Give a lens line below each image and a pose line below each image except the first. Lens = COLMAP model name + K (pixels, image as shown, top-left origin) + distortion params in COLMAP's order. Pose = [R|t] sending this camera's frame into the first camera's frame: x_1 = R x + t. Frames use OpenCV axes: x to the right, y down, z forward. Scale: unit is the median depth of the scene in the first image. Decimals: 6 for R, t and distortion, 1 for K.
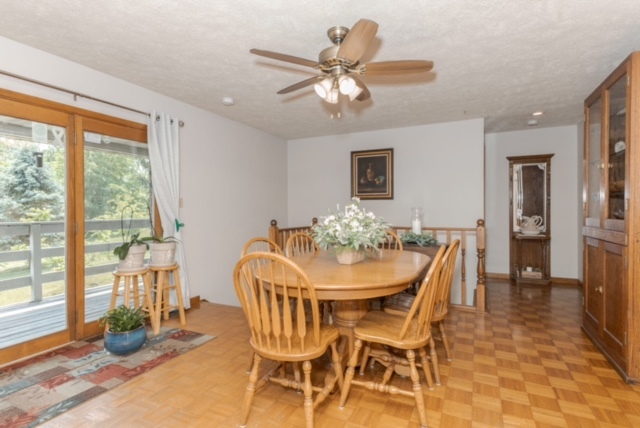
lens RADIAL K [[330.2, 0, 320.0], [0, 330.2, 214.0], [0, 0, 1]] dist [0.023242, -0.000625]
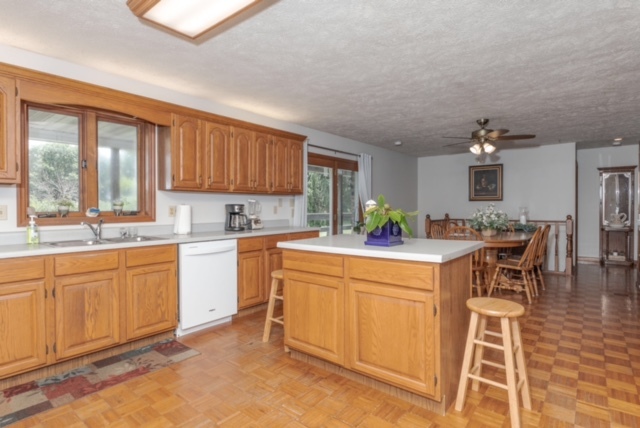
lens RADIAL K [[339.8, 0, 323.2], [0, 339.8, 210.9], [0, 0, 1]] dist [-0.002767, -0.000976]
pose [[0.974605, 0.004034, -0.223896, -0.263478], [-0.003963, 0.999992, 0.000768, 0.000150], [0.223897, 0.000139, 0.974613, -0.756879]]
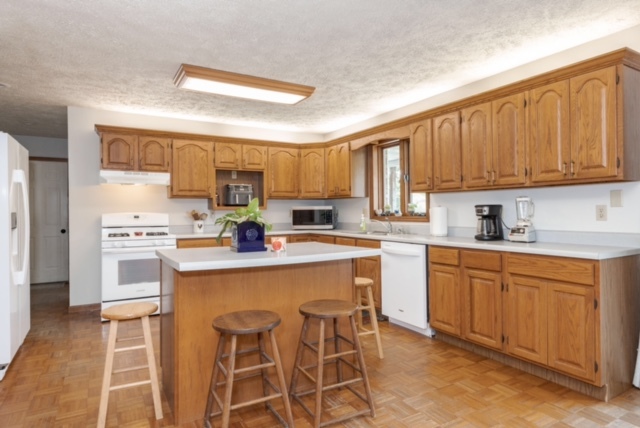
lens RADIAL K [[373.0, 0, 320.0], [0, 373.0, 214.0], [0, 0, 1]] dist [0.000824, -0.000290]
pose [[-0.556287, 0.015771, -0.830841, 0.188655], [0.005932, 0.999870, 0.015007, -0.012876], [0.830969, 0.003419, -0.556308, 0.376189]]
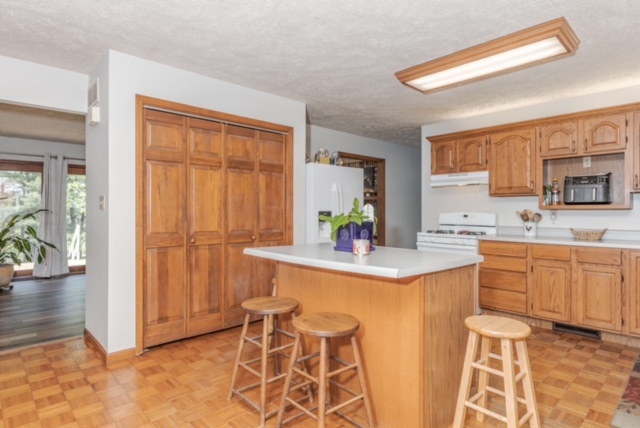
lens RADIAL K [[362.6, 0, 323.3], [0, 362.6, 214.5], [0, 0, 1]] dist [0.001384, 0.000026]
pose [[-0.937477, -0.000620, 0.348048, -0.475567], [0.004575, 0.999890, 0.014104, -0.013358], [-0.348018, 0.014814, -0.937371, 0.534559]]
